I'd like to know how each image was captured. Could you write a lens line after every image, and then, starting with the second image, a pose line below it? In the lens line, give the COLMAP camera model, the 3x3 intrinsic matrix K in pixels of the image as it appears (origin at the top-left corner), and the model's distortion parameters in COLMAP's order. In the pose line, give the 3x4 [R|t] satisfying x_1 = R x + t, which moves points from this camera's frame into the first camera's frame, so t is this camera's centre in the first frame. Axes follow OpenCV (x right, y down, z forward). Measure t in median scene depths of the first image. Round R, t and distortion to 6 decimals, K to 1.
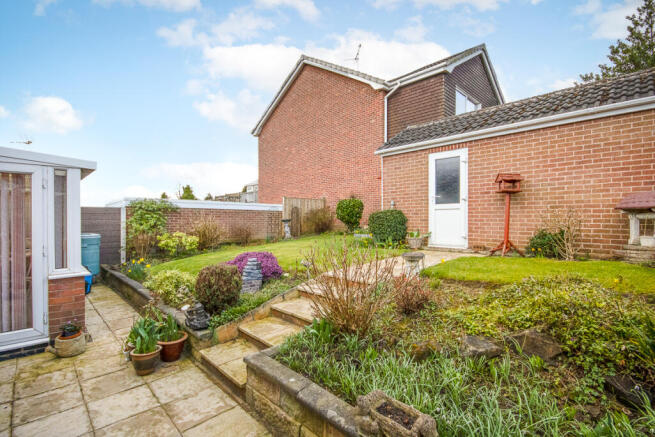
lens RADIAL K [[307.7, 0, 327.5], [0, 307.7, 218.5], [0, 0, 1]] dist [0.001855, 0.000000]
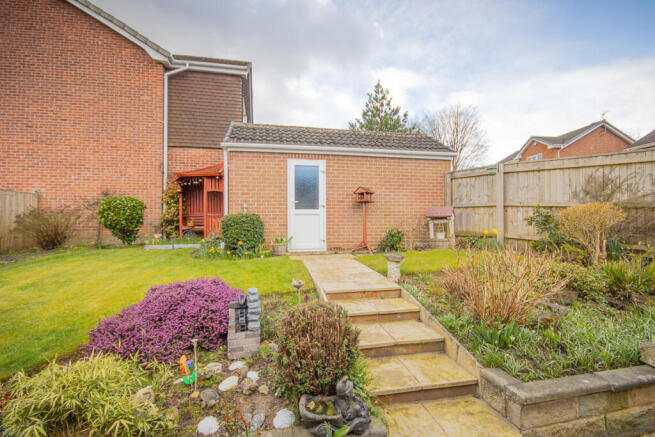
lens RADIAL K [[307.7, 0, 327.5], [0, 307.7, 218.5], [0, 0, 1]] dist [0.001855, 0.000000]
pose [[0.528183, 0.018694, 0.848925, -0.445791], [0.005450, 0.999662, -0.025404, 0.009838], [-0.849113, 0.018045, 0.527903, 0.375169]]
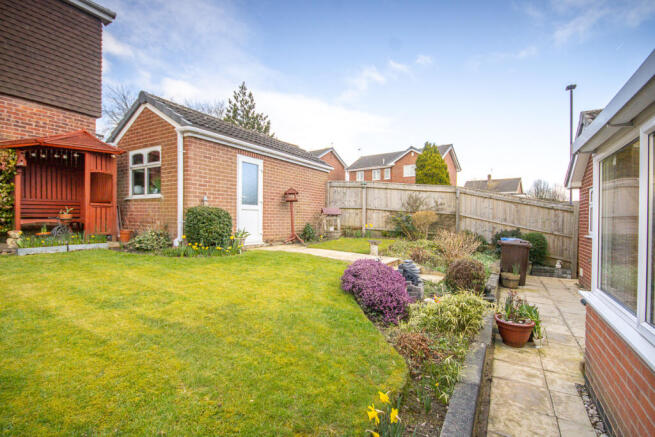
lens RADIAL K [[318.0, 0, 327.5], [0, 318.0, 218.5], [0, 0, 1]] dist [0.001568, -0.000138]
pose [[-0.287152, 0.003580, 0.957878, -0.753029], [-0.005101, 0.999973, -0.005267, 0.005359], [-0.957871, -0.006398, -0.287126, 1.024614]]
